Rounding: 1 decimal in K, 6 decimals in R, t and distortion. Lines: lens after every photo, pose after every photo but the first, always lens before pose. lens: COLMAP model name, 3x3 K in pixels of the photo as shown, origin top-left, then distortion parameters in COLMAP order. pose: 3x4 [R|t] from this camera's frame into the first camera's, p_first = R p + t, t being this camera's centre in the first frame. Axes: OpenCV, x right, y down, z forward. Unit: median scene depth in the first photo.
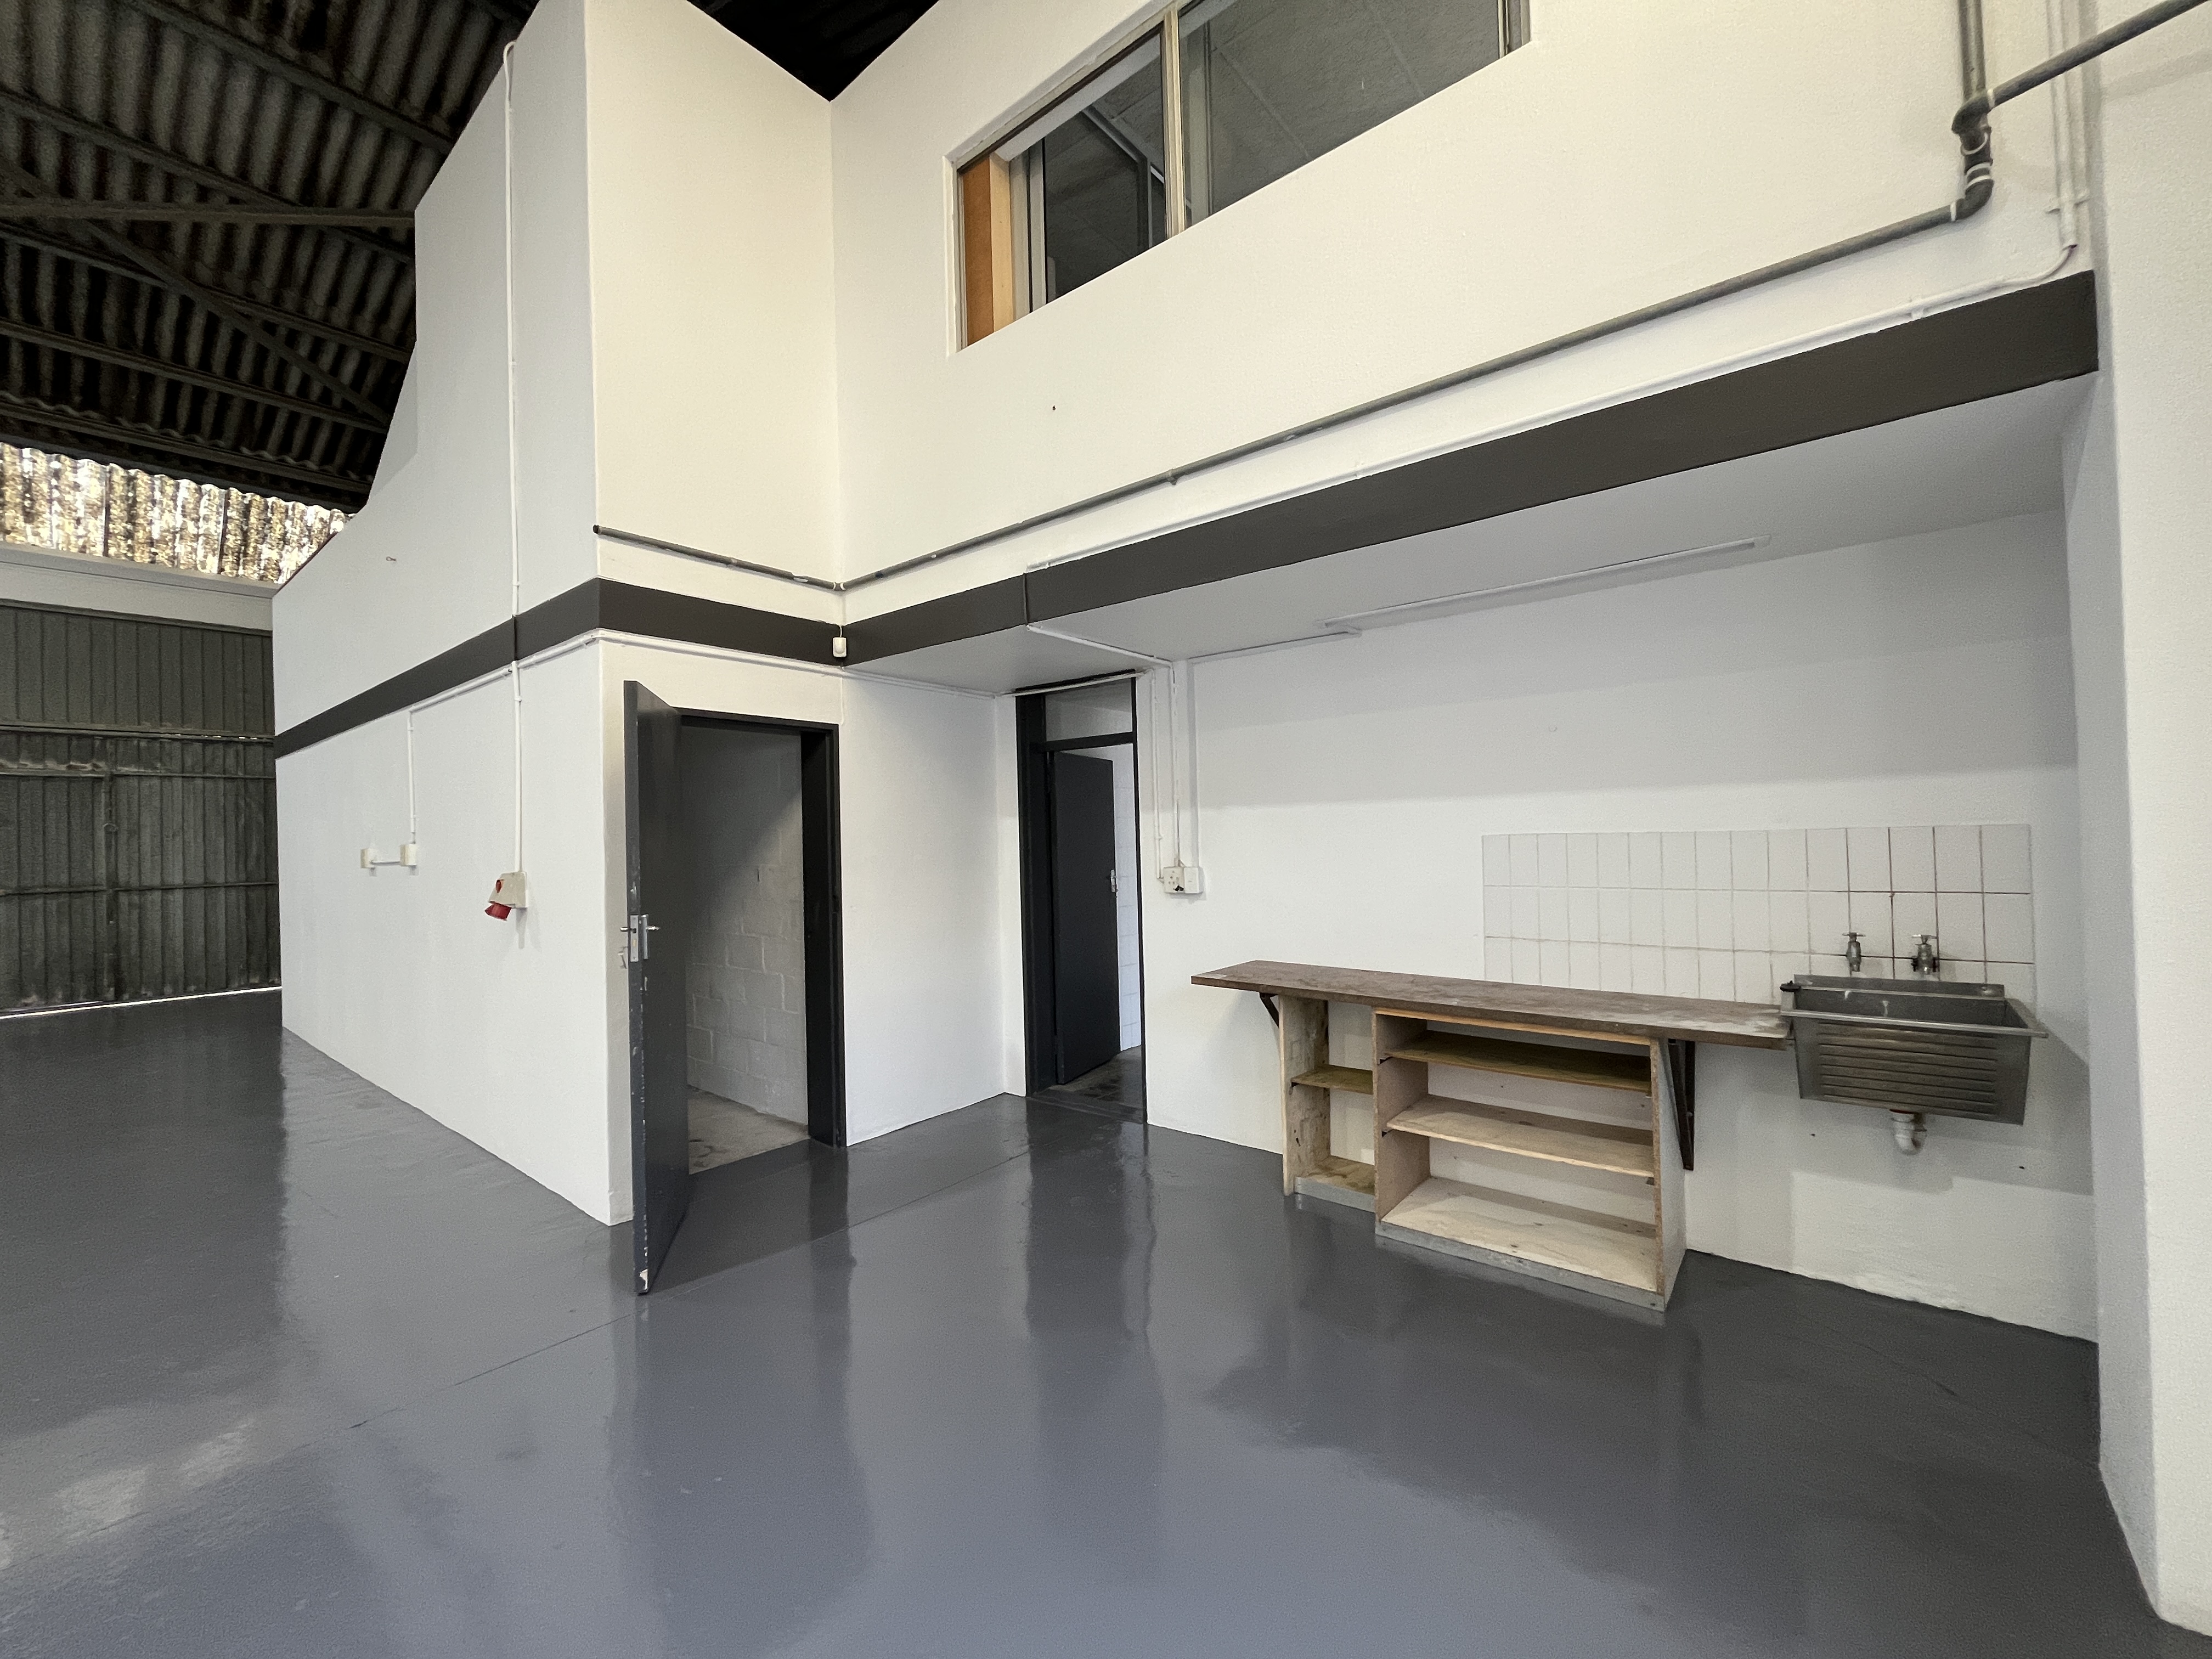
lens RADIAL K [[896.2, 0, 1093.9], [0, 896.2, 828.7], [0, 0, 1]] dist [-0.003237, 0.000596]
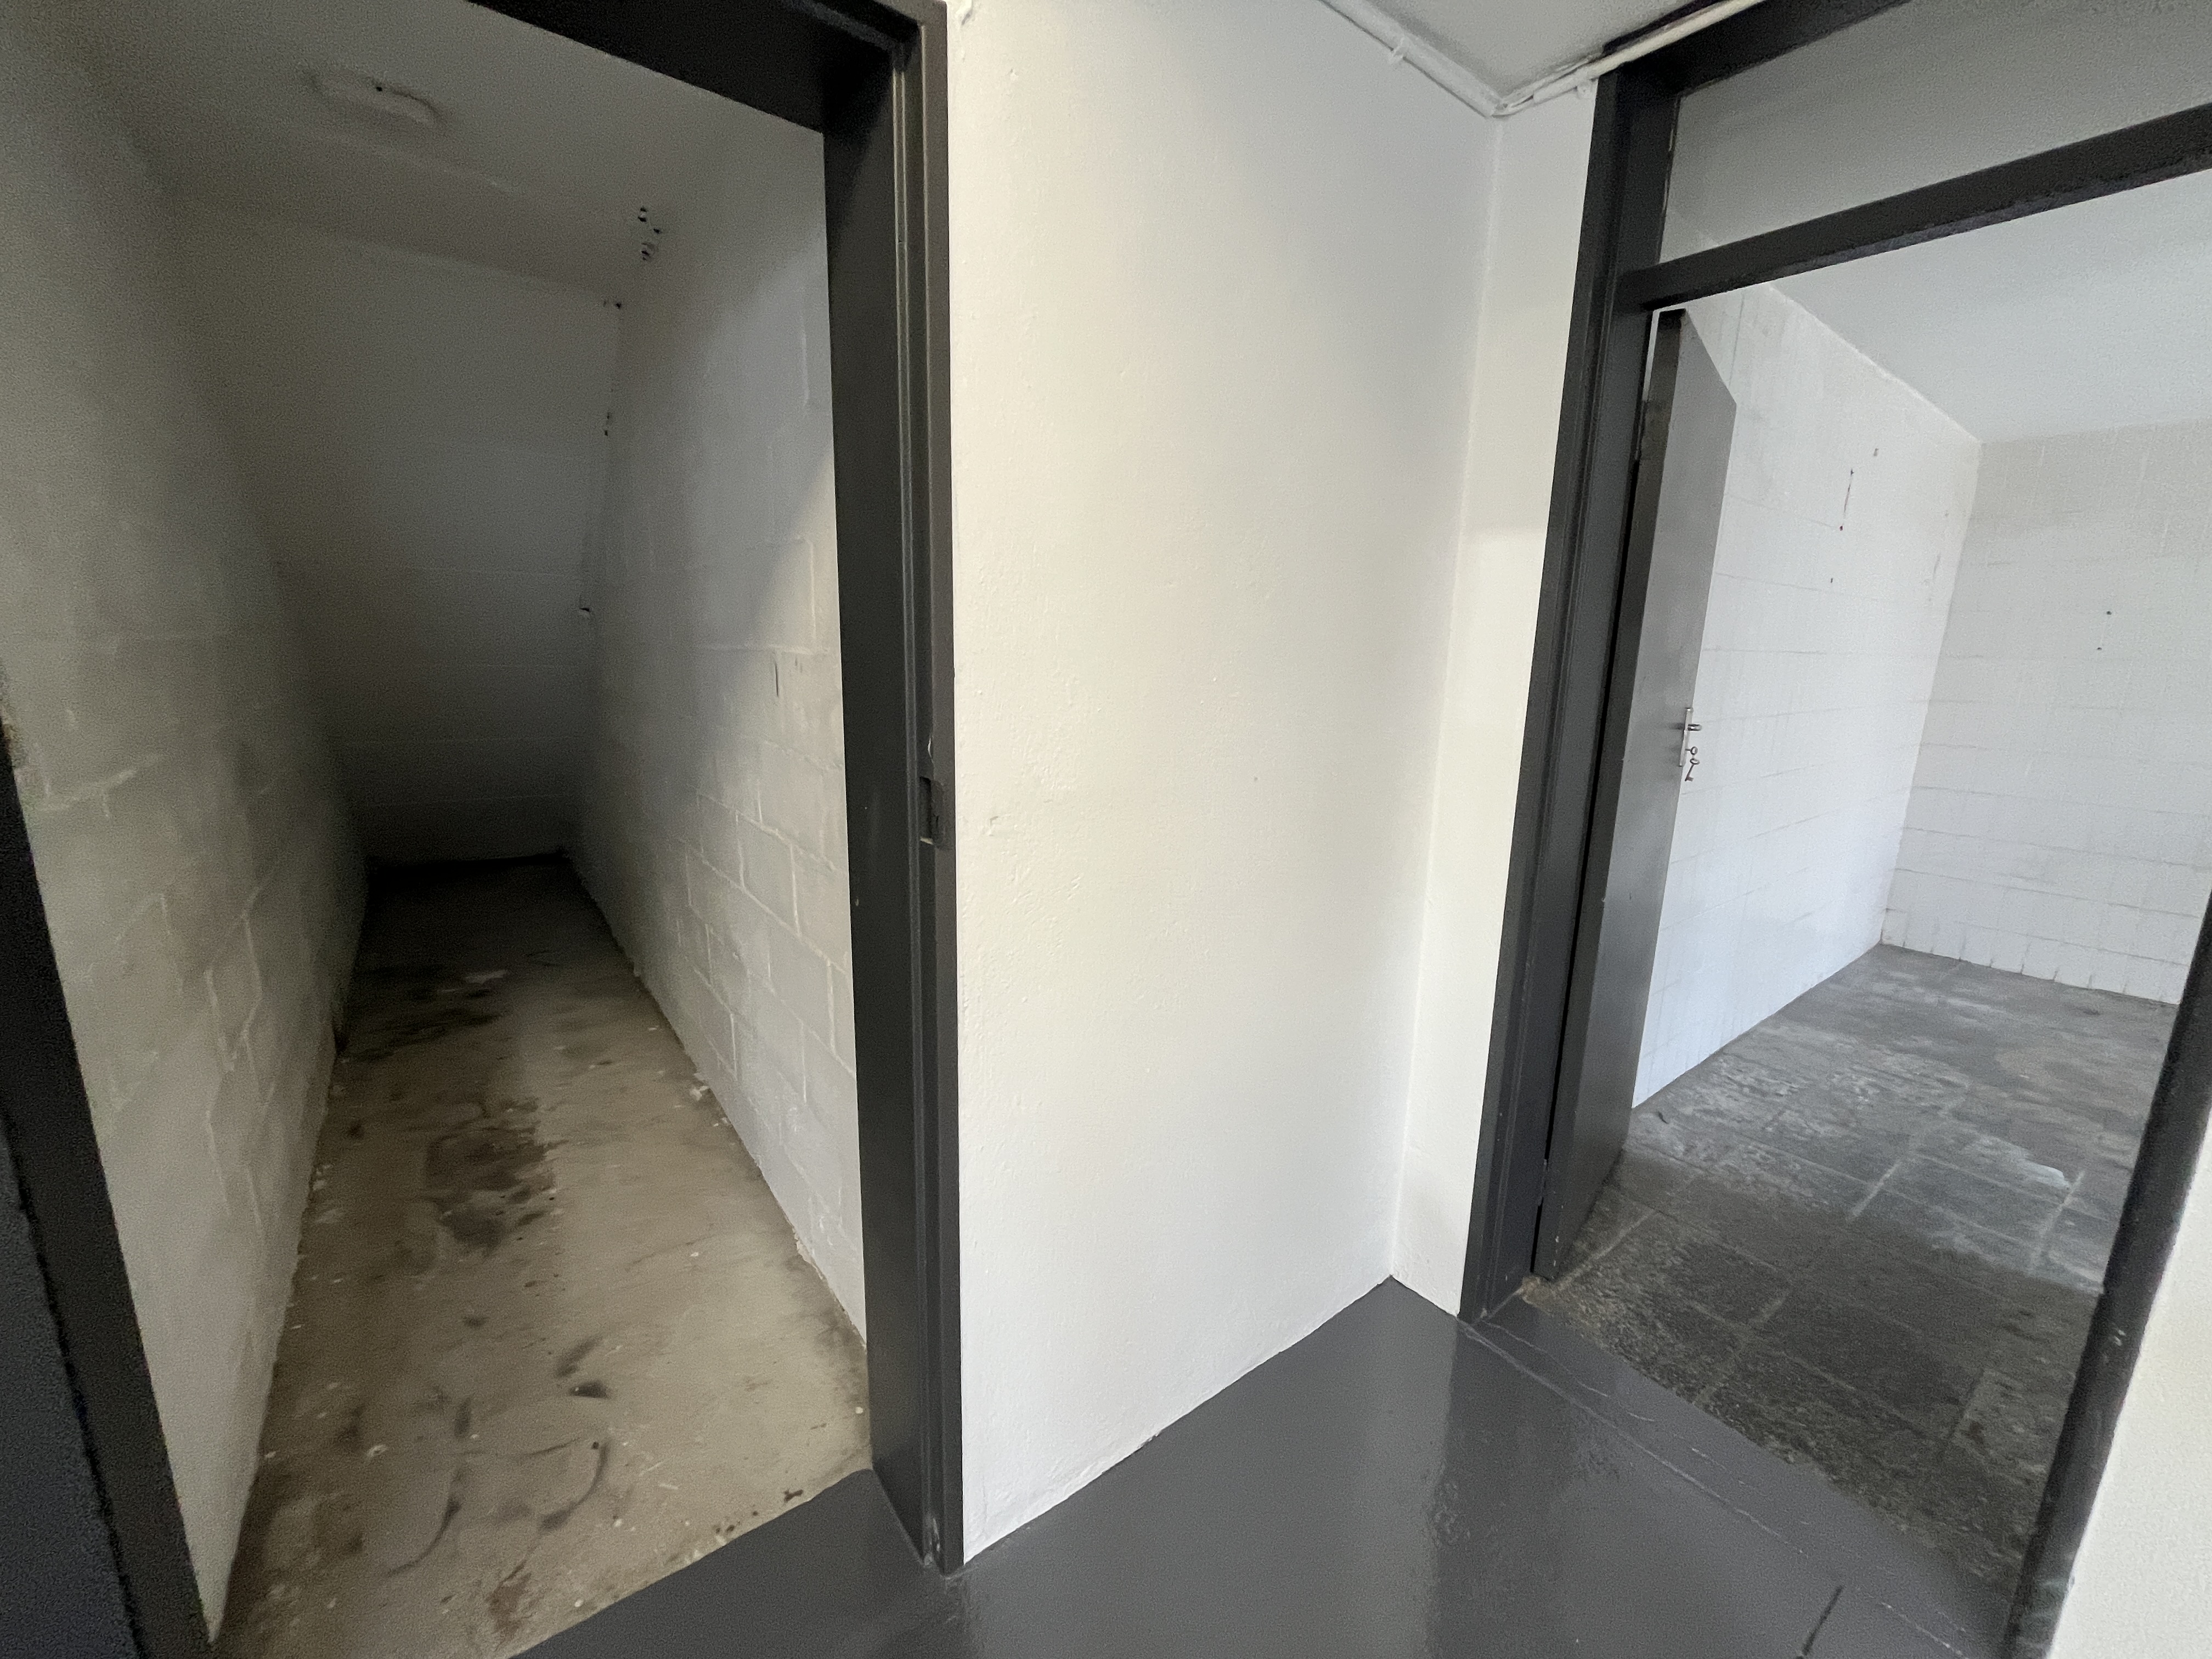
lens RADIAL K [[896.2, 0, 1093.9], [0, 896.2, 828.7], [0, 0, 1]] dist [-0.003237, 0.000596]
pose [[0.970292, 0.090234, -0.224479, -0.179533], [-0.039354, 0.974353, 0.221558, 0.029170], [0.238714, -0.206142, 0.948958, 0.744254]]
